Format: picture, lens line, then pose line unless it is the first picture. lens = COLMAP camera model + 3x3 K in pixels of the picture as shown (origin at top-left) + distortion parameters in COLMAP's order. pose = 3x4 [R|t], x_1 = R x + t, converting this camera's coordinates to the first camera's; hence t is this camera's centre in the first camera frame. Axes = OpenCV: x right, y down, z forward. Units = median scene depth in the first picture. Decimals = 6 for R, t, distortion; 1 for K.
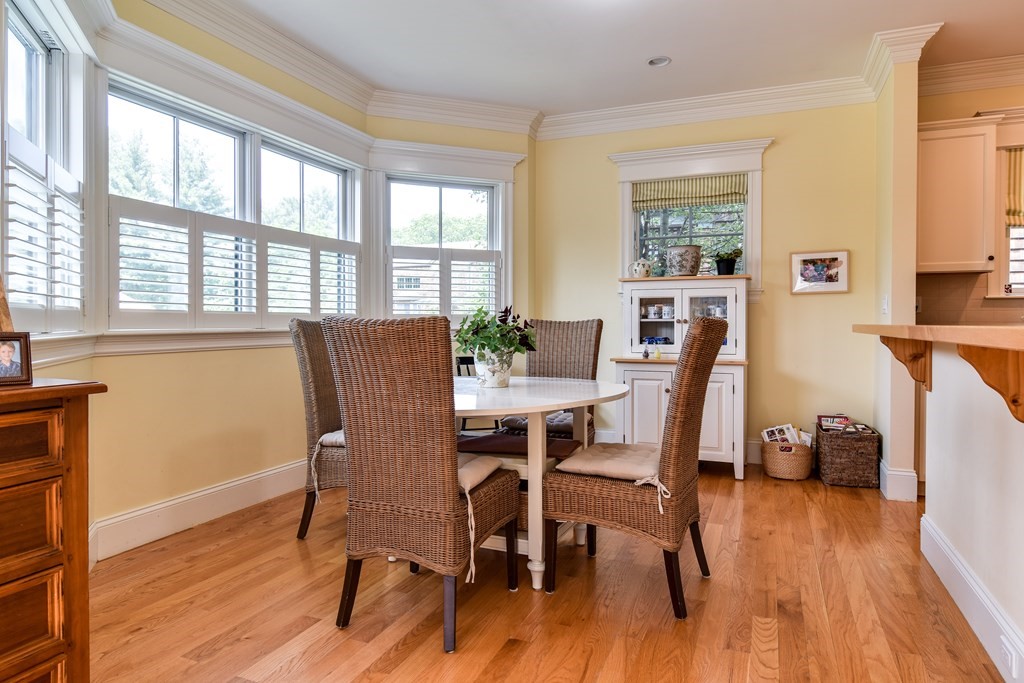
lens RADIAL K [[636.2, 0, 486.5], [0, 636.2, 335.2], [0, 0, 1]] dist [-0.012850, 0.009345]
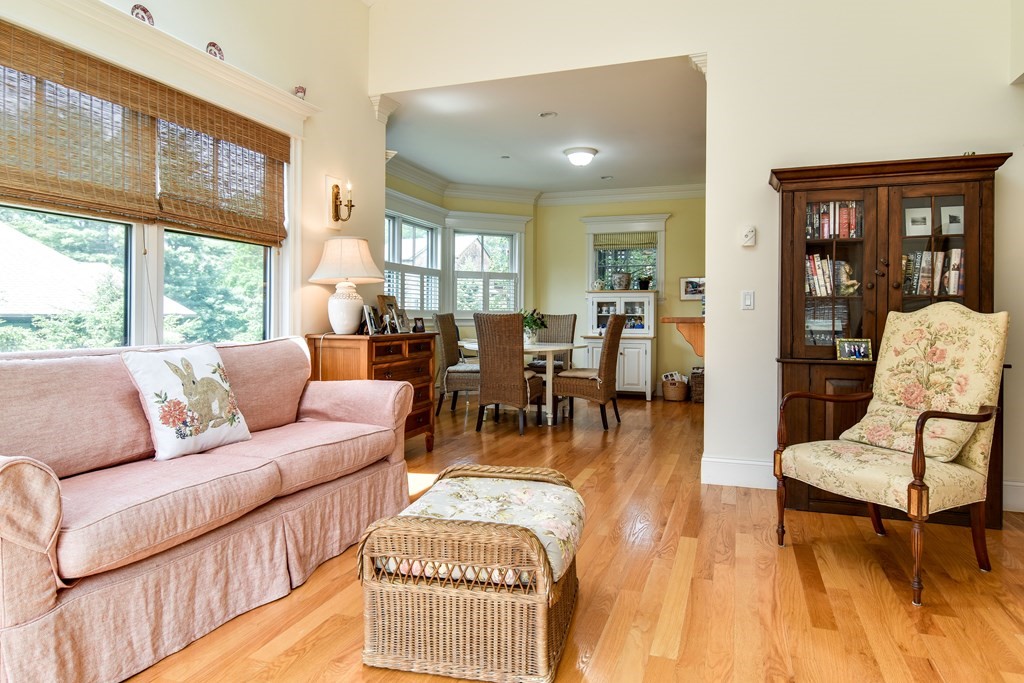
lens RADIAL K [[636.2, 0, 513.3], [0, 636.2, 340.3], [0, 0, 1]] dist [-0.012850, 0.009345]
pose [[0.996467, 0.001899, 0.083969, -0.146476], [-0.003600, 0.999791, 0.020113, 0.013884], [-0.083913, -0.020345, 0.996265, -0.779728]]
